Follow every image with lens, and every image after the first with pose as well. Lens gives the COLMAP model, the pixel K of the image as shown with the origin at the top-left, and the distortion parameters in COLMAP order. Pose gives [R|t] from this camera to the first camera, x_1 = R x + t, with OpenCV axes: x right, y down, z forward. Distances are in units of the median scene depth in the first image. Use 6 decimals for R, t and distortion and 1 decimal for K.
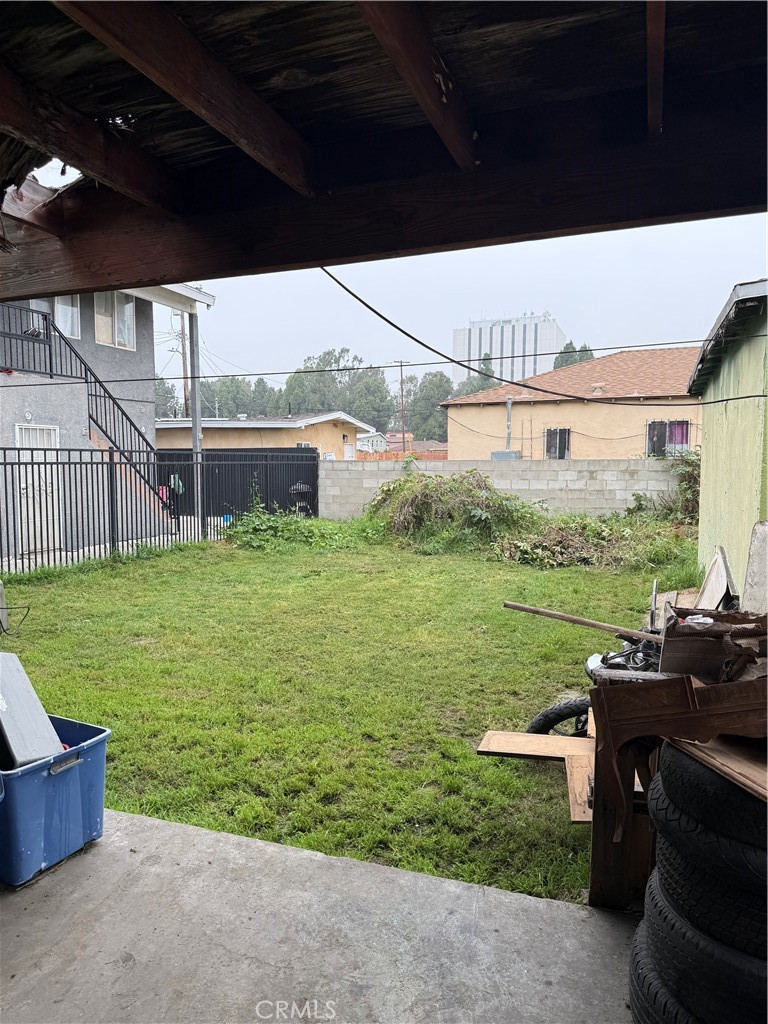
lens RADIAL K [[721.3, 0, 390.1], [0, 721.3, 512.7], [0, 0, 1]] dist [0.070929, -0.078087]
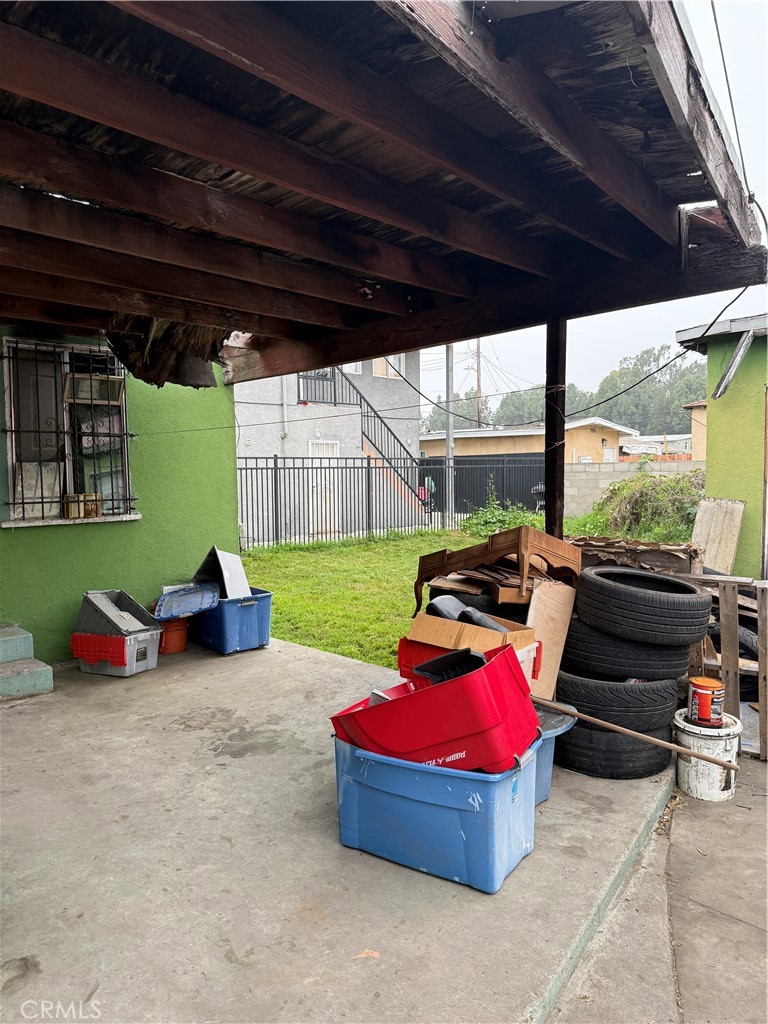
lens RADIAL K [[721.3, 0, 383.0], [0, 721.3, 512.5], [0, 0, 1]] dist [0.070929, -0.078087]
pose [[0.905199, 0.013865, -0.424762, 0.165005], [-0.017850, 0.999826, -0.005403, 0.017237], [0.424613, 0.012473, 0.905289, -0.153272]]
